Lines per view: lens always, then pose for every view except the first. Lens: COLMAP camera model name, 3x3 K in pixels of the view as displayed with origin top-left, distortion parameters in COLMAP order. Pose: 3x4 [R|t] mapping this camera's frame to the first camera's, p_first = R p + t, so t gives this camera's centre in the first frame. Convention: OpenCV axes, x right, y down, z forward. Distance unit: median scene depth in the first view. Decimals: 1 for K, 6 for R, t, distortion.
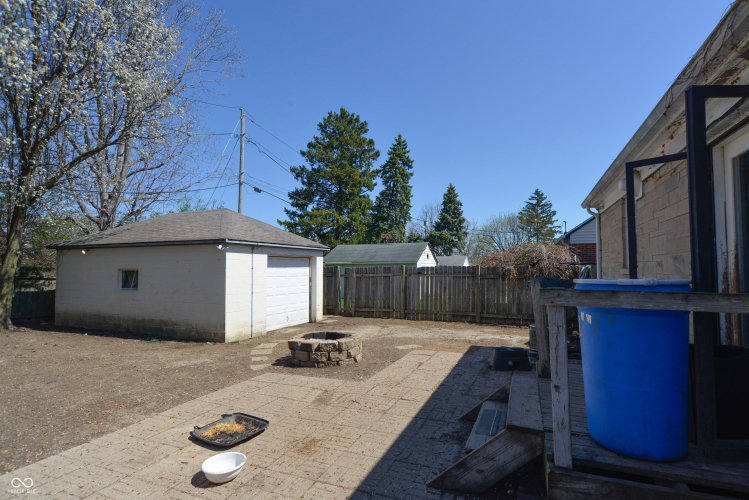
lens RADIAL K [[369.8, 0, 375.5], [0, 369.8, 251.2], [0, 0, 1]] dist [-0.019446, 0.013972]
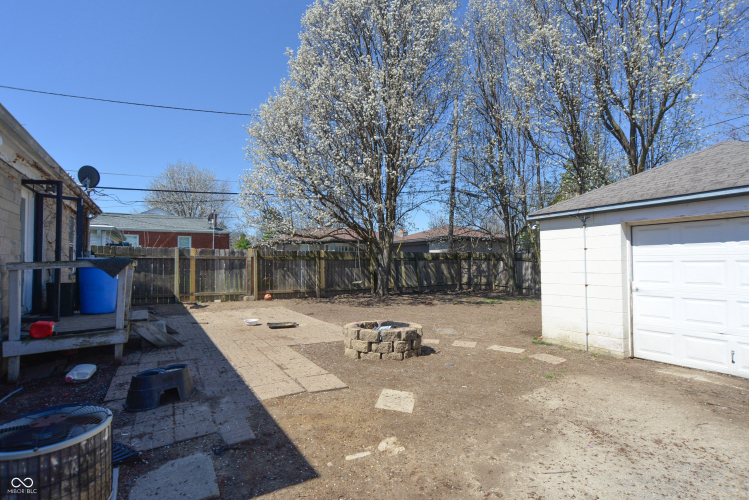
lens RADIAL K [[369.8, 0, 382.1], [0, 369.8, 253.6], [0, 0, 1]] dist [-0.019446, 0.013972]
pose [[-0.574771, -0.018910, -0.818096, 0.201499], [0.046160, 0.997392, -0.055485, 0.035284], [0.817011, -0.069654, -0.572399, 0.508062]]
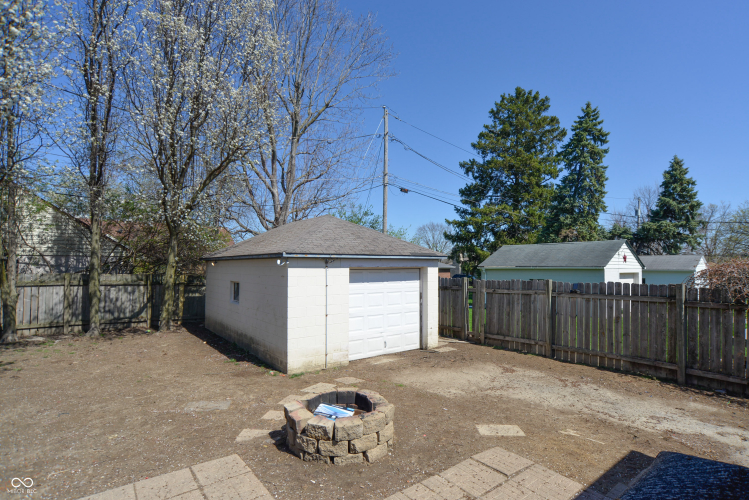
lens RADIAL K [[369.8, 0, 380.3], [0, 369.8, 251.2], [0, 0, 1]] dist [-0.019446, 0.013972]
pose [[0.875330, -0.016739, -0.483236, 0.083990], [0.019742, 0.999804, 0.001127, -0.014184], [0.483123, -0.010526, 0.875489, 0.153570]]
